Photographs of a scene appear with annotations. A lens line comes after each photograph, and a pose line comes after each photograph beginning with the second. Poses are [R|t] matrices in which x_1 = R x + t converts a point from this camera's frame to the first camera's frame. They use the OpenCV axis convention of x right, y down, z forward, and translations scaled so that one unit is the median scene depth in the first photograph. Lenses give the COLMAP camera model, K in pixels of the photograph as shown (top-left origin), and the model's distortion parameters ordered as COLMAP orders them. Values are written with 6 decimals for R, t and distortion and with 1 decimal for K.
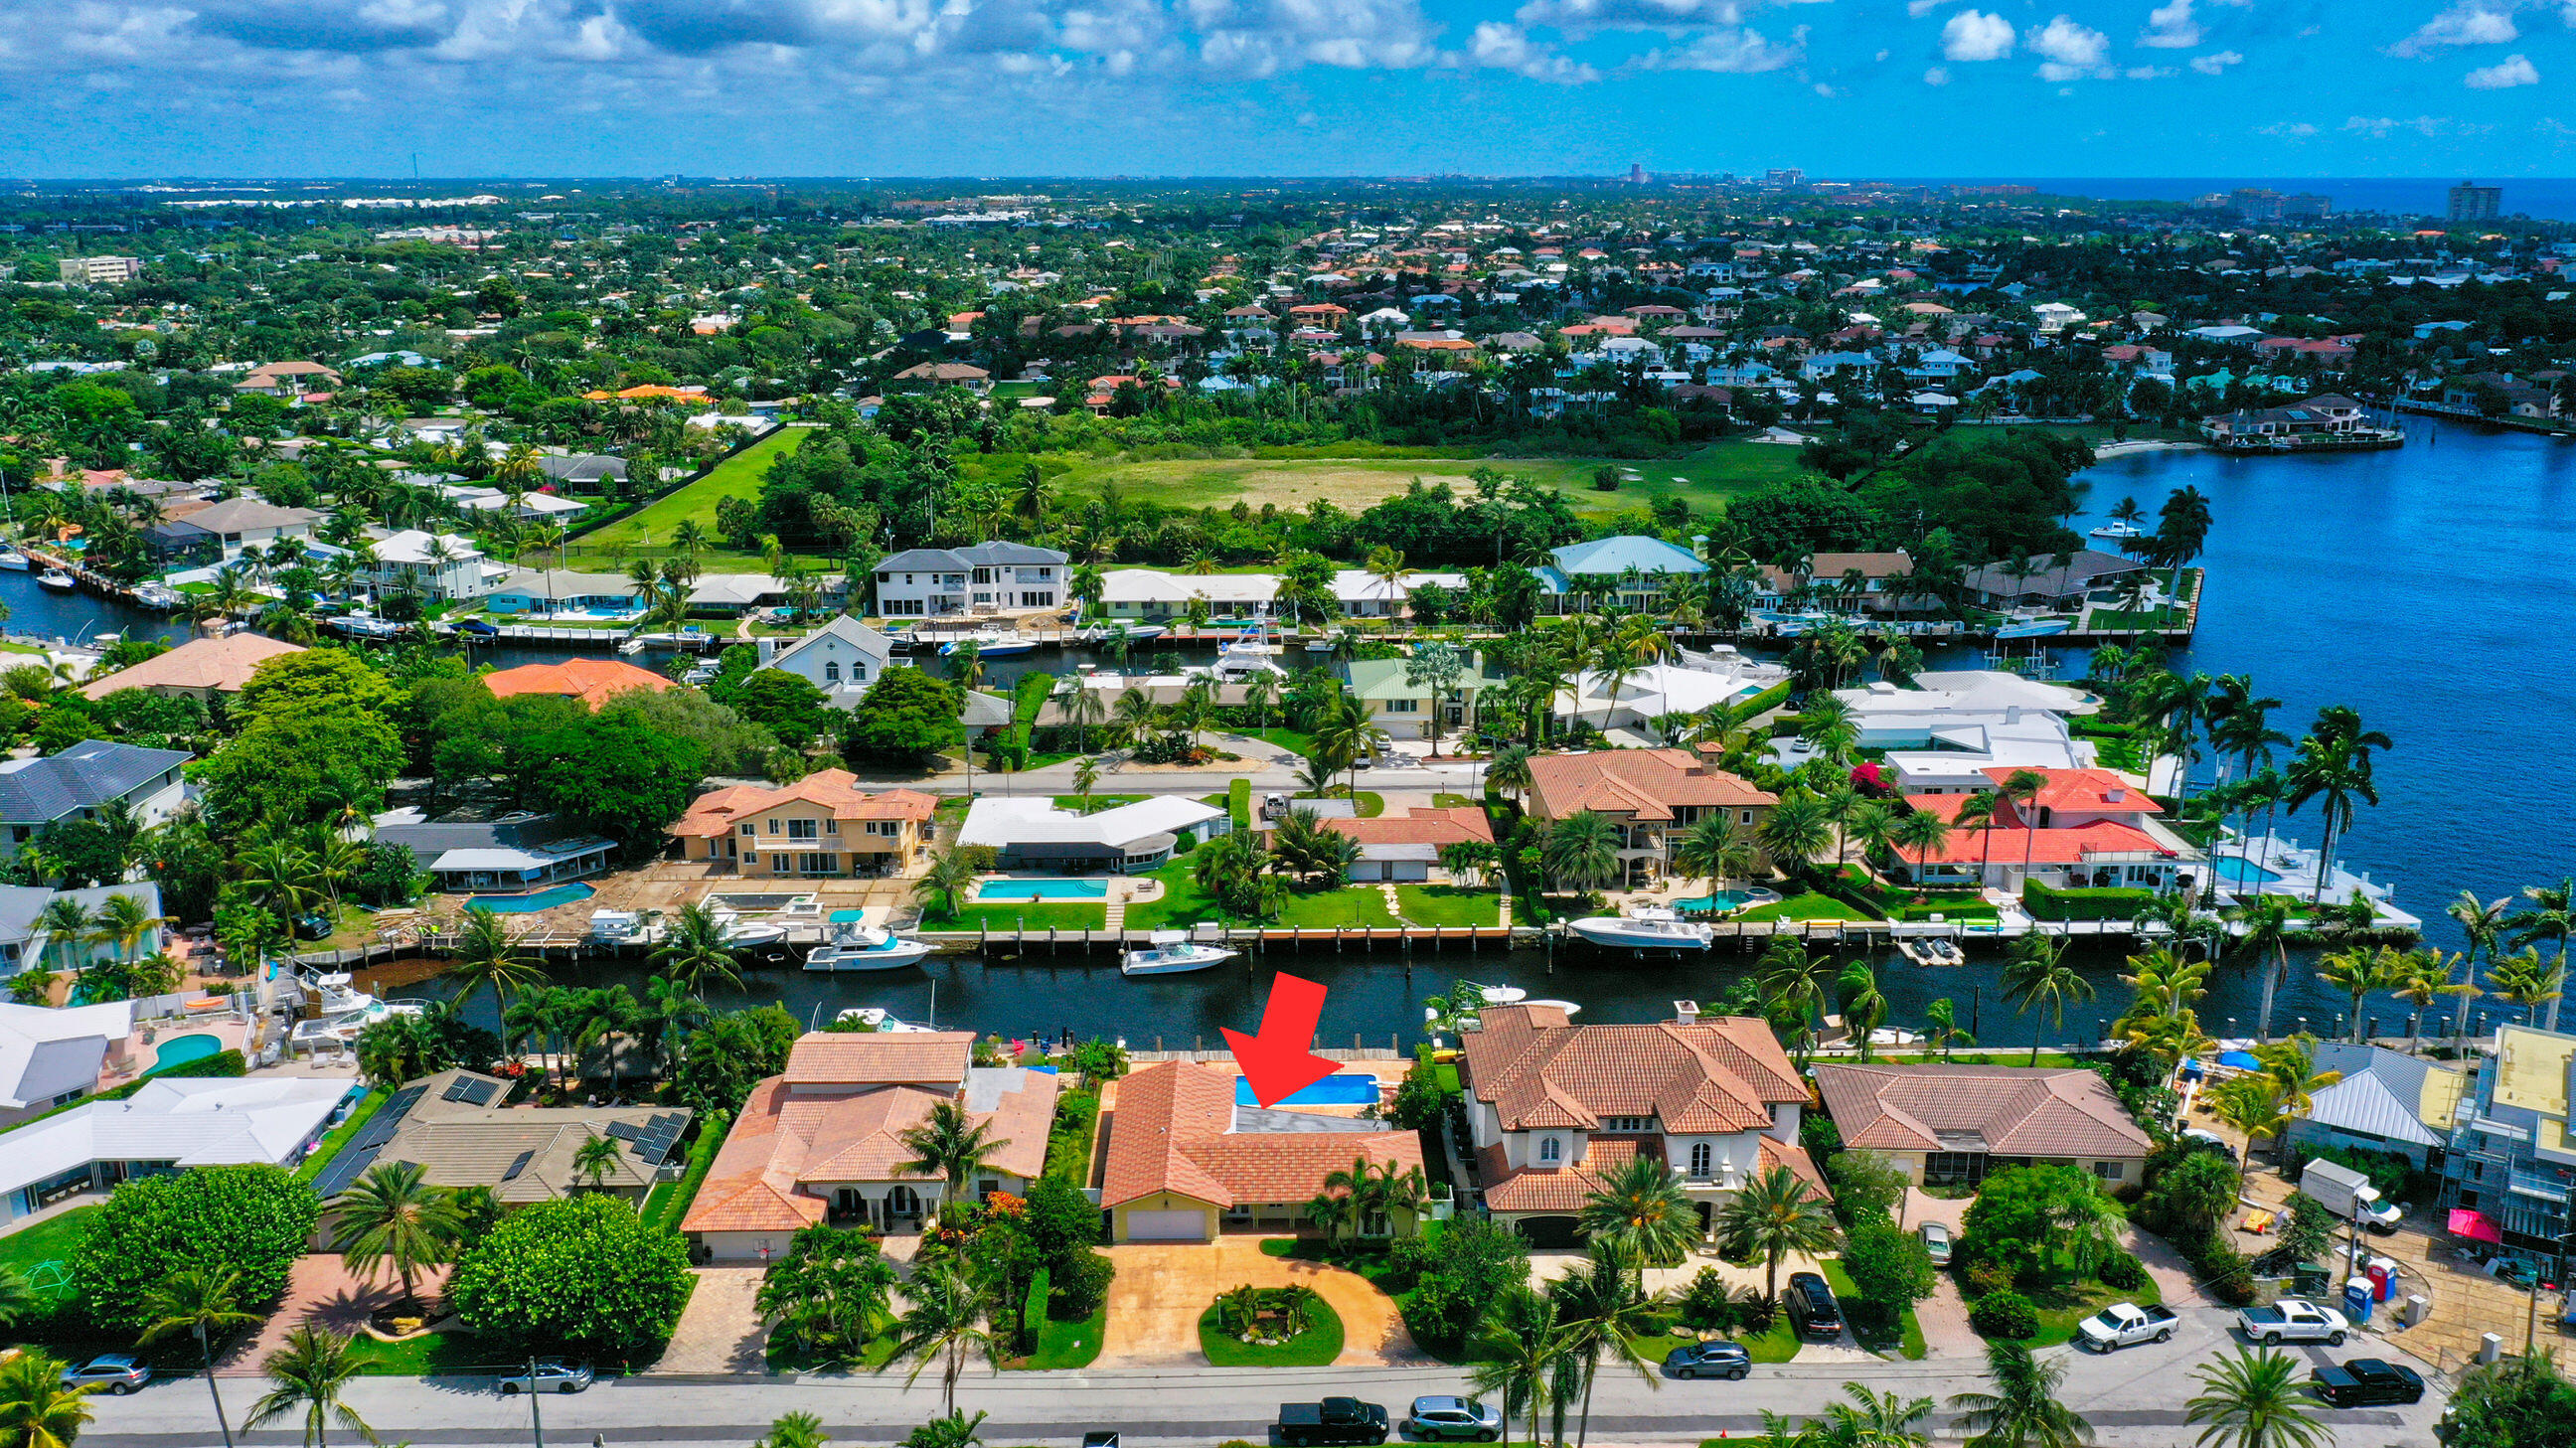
lens RADIAL K [[2107.2, 0, 1296.1], [0, 2107.2, 723.9], [0, 0, 1]] dist [0.006382, 0.003628]
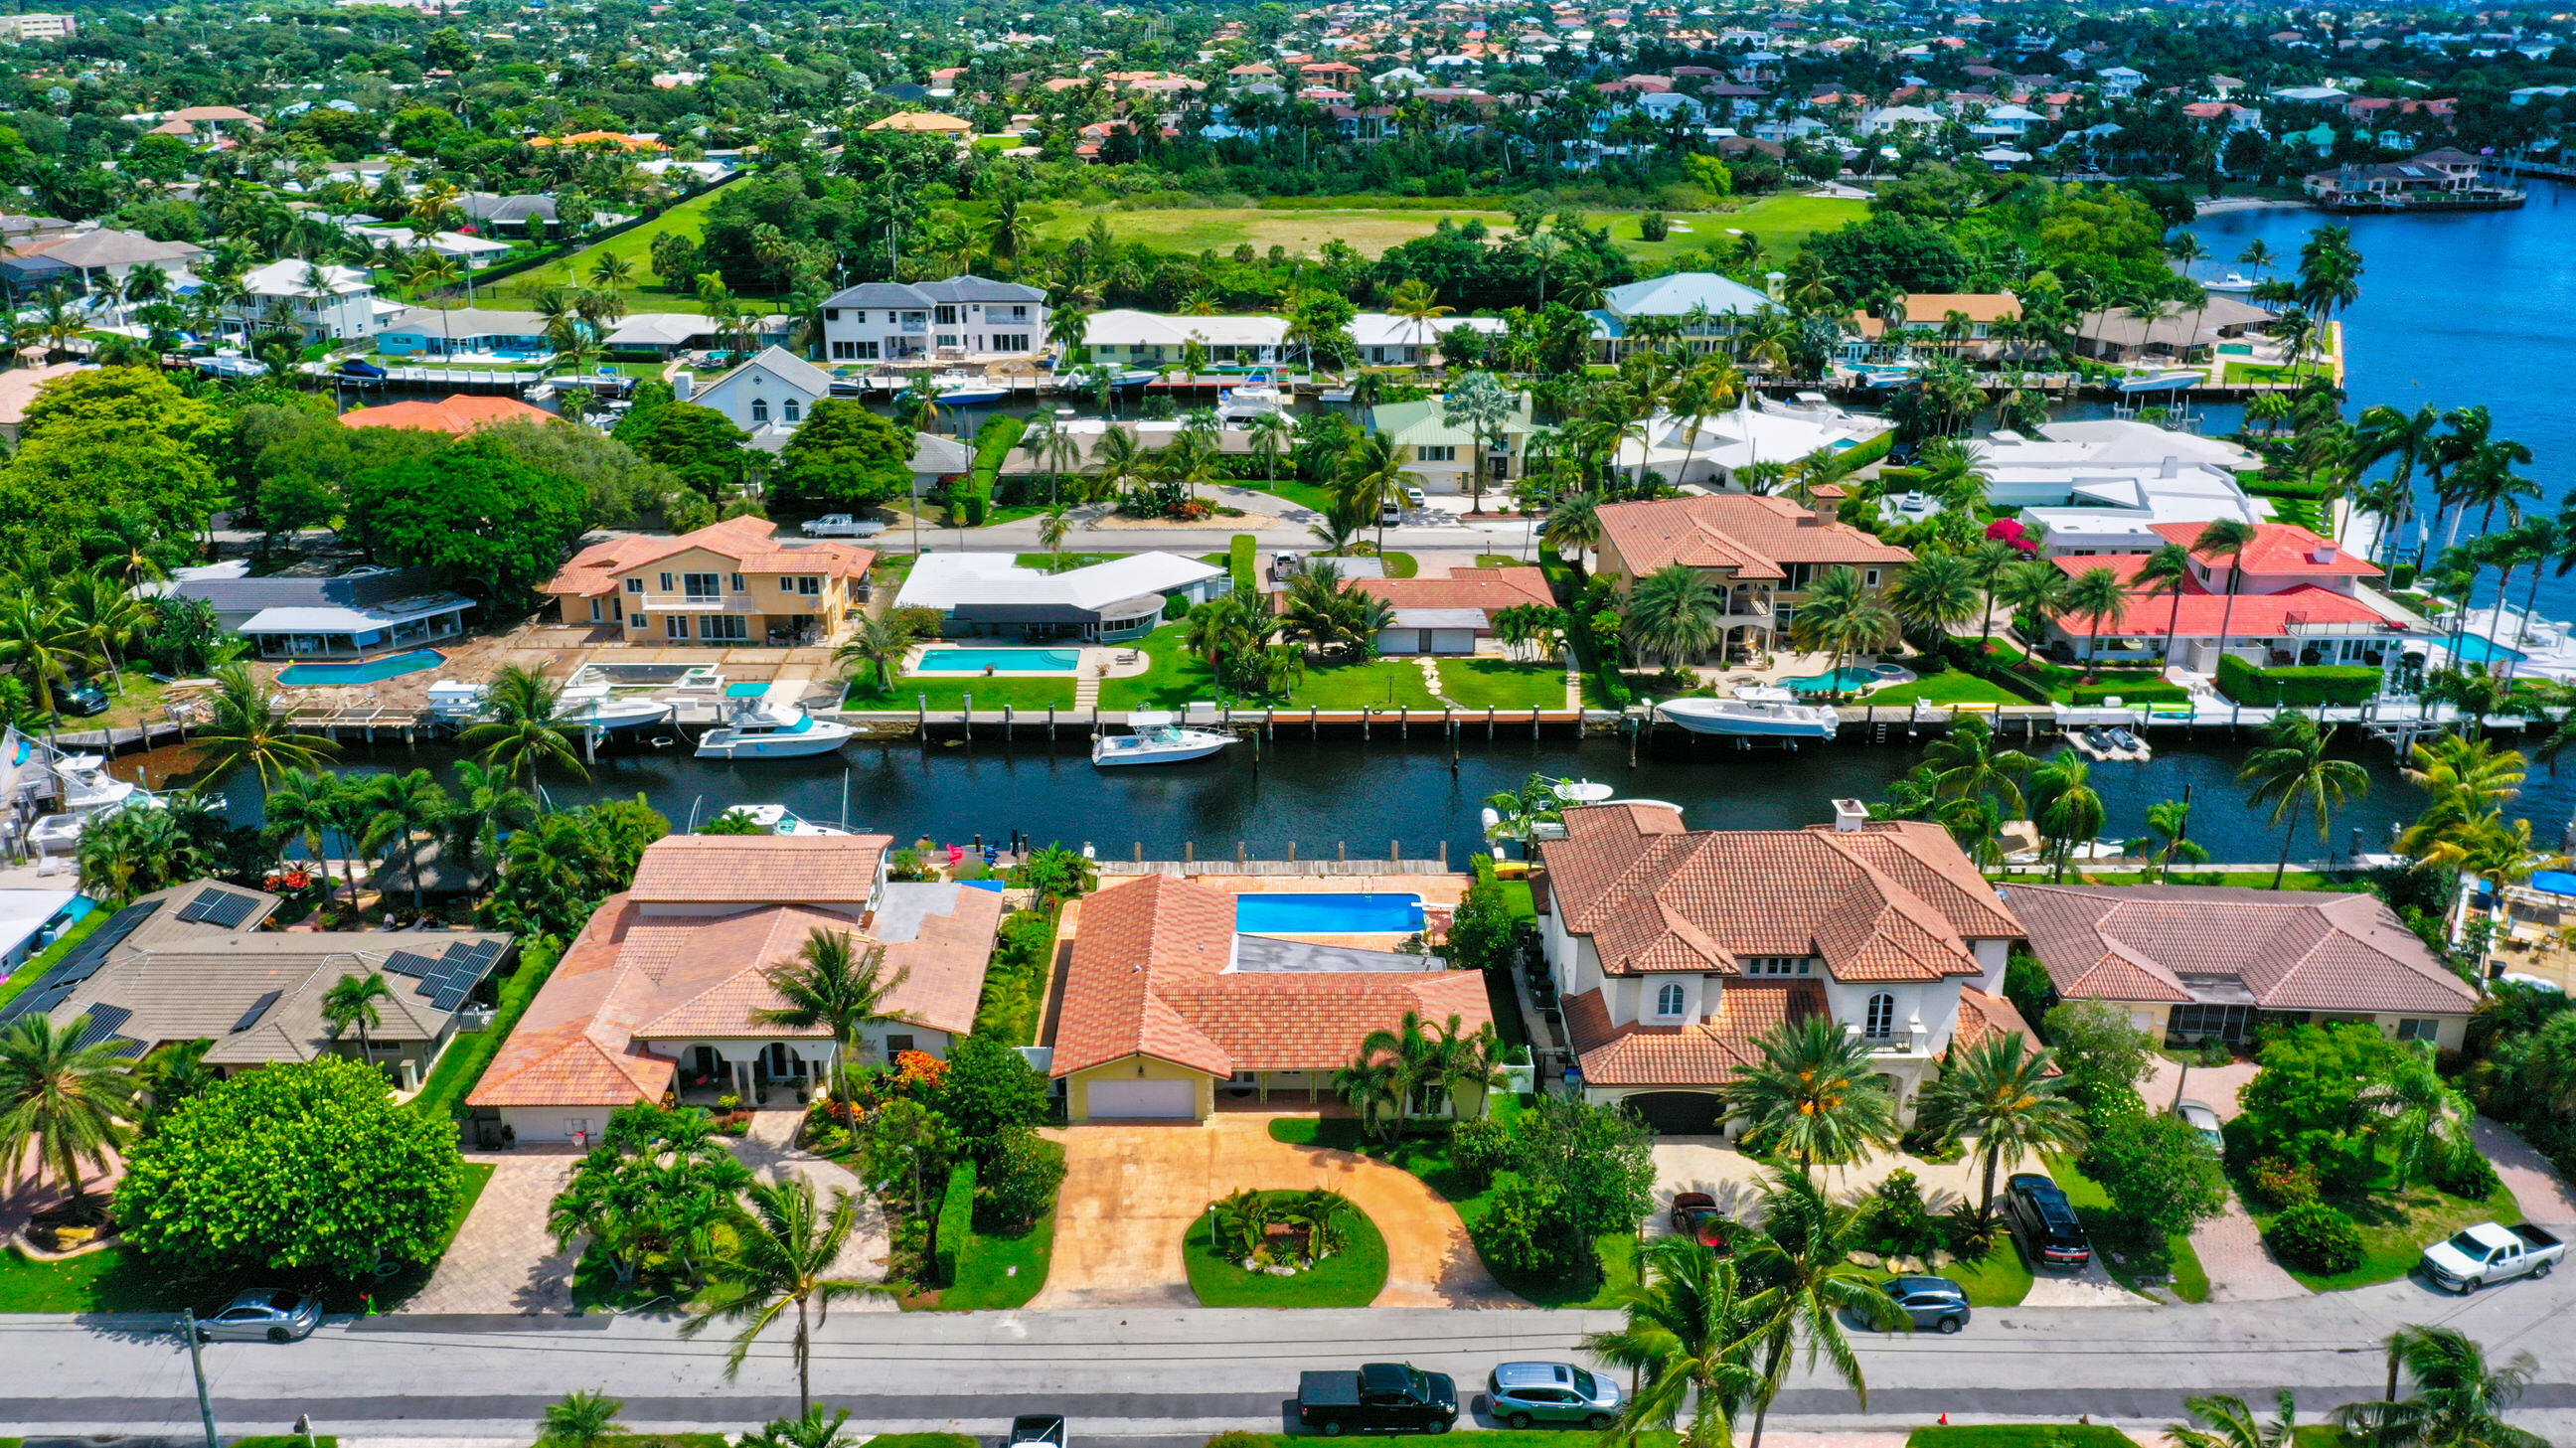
lens RADIAL K [[2107.2, 0, 1285.8], [0, 2107.2, 723.8], [0, 0, 1]] dist [0.006382, 0.003628]
pose [[0.999966, 0.005940, -0.005800, -0.005558], [-0.005392, 0.995896, 0.090348, 0.029232], [0.006313, -0.090314, 0.995893, 0.197241]]
